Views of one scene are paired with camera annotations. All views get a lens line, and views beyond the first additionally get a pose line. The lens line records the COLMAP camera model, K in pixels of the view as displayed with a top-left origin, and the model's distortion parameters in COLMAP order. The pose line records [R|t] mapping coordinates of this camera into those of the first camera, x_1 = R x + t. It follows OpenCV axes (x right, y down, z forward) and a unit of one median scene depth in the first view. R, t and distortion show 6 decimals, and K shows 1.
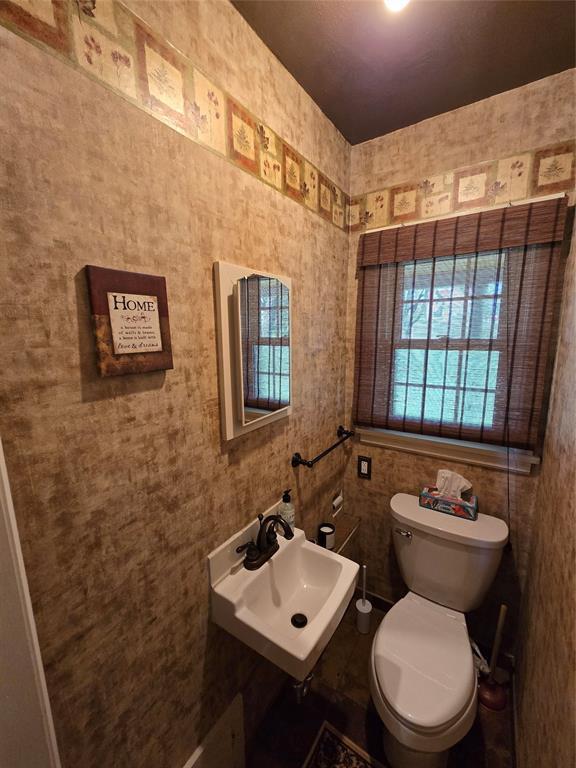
lens RADIAL K [[314.1, 0, 290.3], [0, 314.1, 384.5], [0, 0, 1]] dist [-0.004462, -0.000375]
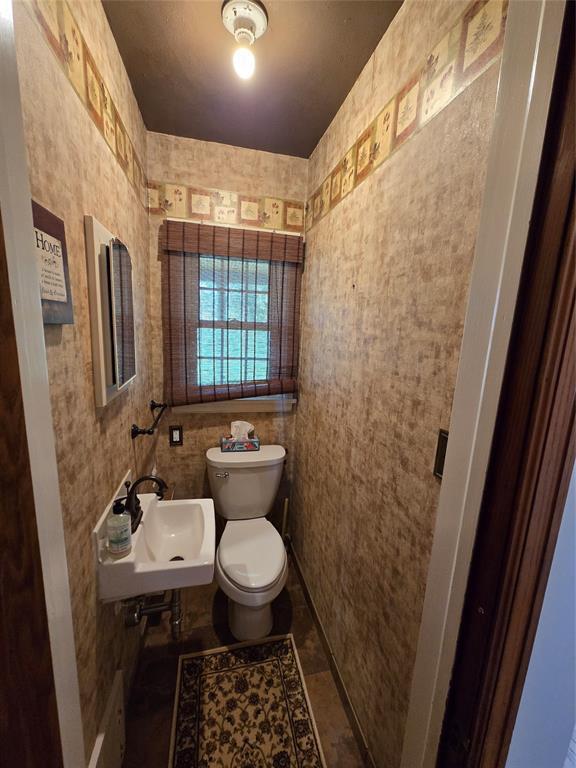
lens RADIAL K [[314.1, 0, 289.8], [0, 314.1, 386.6], [0, 0, 1]] dist [-0.004462, -0.000375]
pose [[0.674399, -0.089584, 0.732912, -0.364929], [0.069291, 0.995911, 0.057971, 0.071689], [-0.735108, 0.011689, 0.677849, -0.054490]]
